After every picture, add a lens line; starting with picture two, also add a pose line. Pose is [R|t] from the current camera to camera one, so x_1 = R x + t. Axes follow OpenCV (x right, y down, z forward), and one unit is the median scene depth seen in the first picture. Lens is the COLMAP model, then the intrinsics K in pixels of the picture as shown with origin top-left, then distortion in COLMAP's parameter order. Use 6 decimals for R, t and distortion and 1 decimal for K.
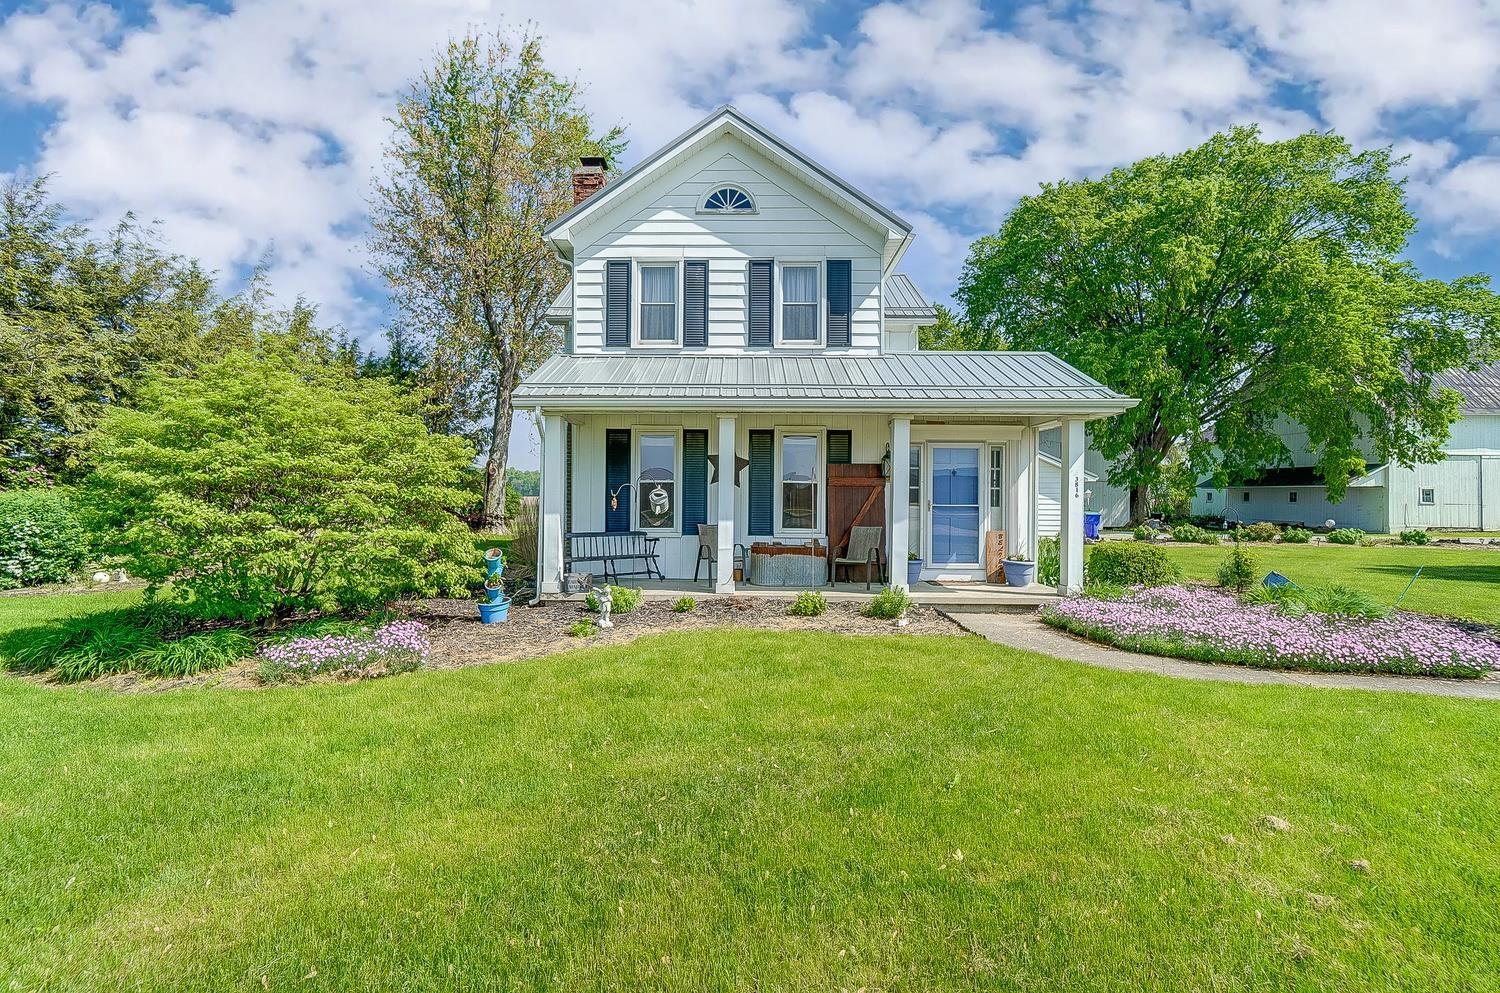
lens RADIAL K [[666.3, 0, 748.1], [0, 666.3, 490.0], [0, 0, 1]] dist [-0.006877, 0.004272]
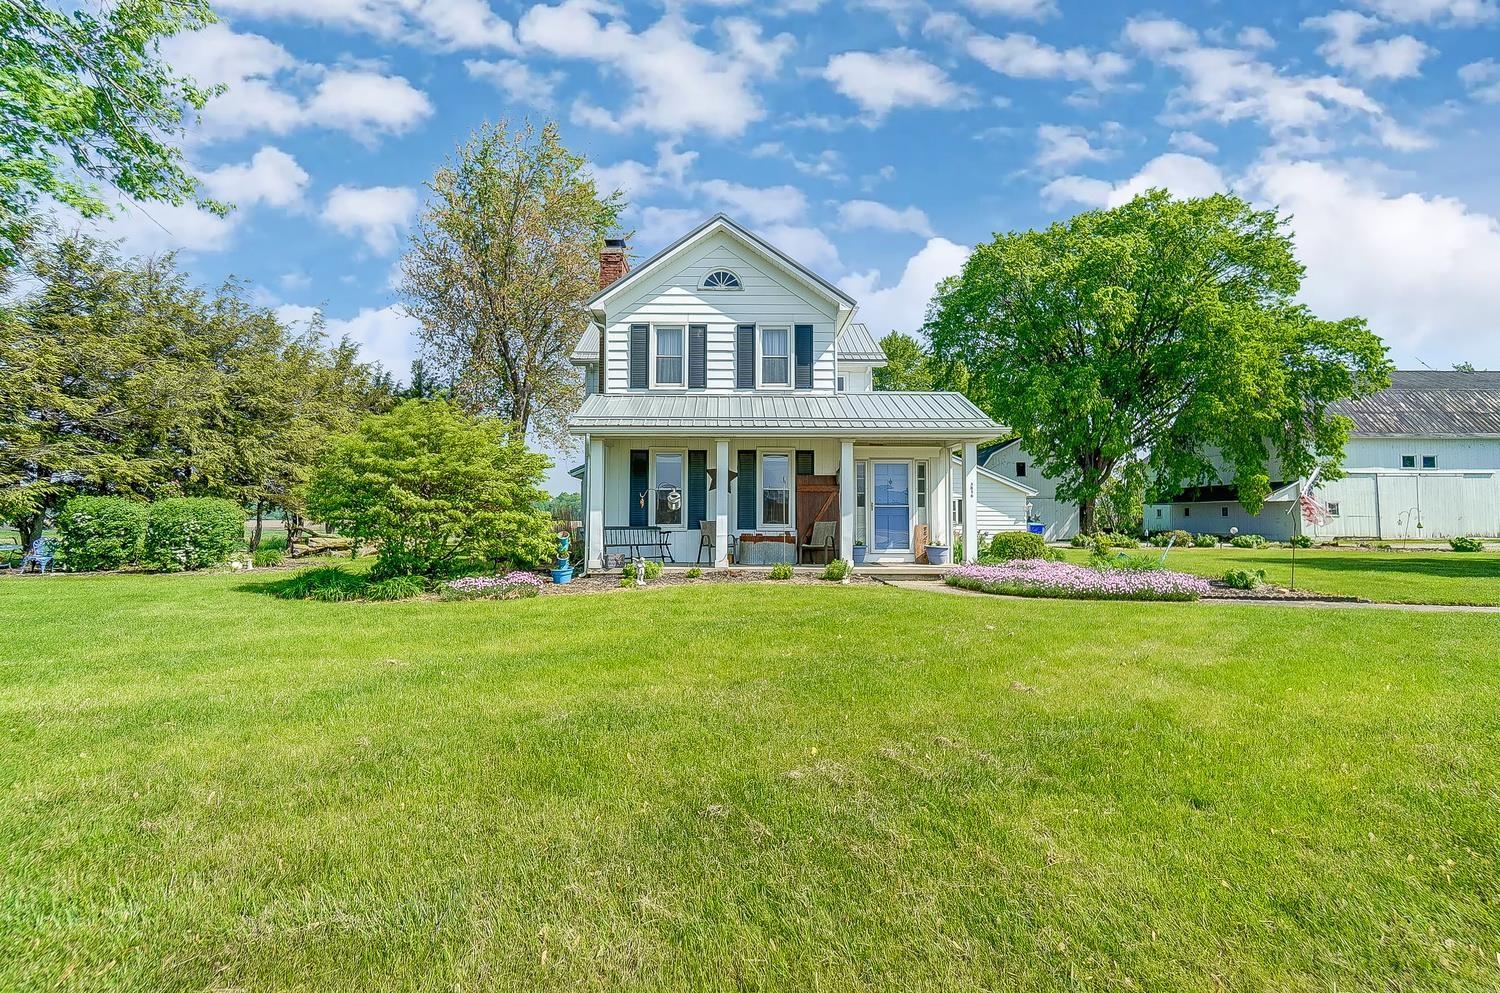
lens RADIAL K [[666.3, 0, 754.1], [0, 666.3, 497.1], [0, 0, 1]] dist [-0.006877, 0.004272]
pose [[0.999431, -0.004499, 0.033438, -0.010606], [0.005323, 0.999684, -0.024575, 0.036365], [-0.033316, 0.024739, 0.999139, -0.332066]]
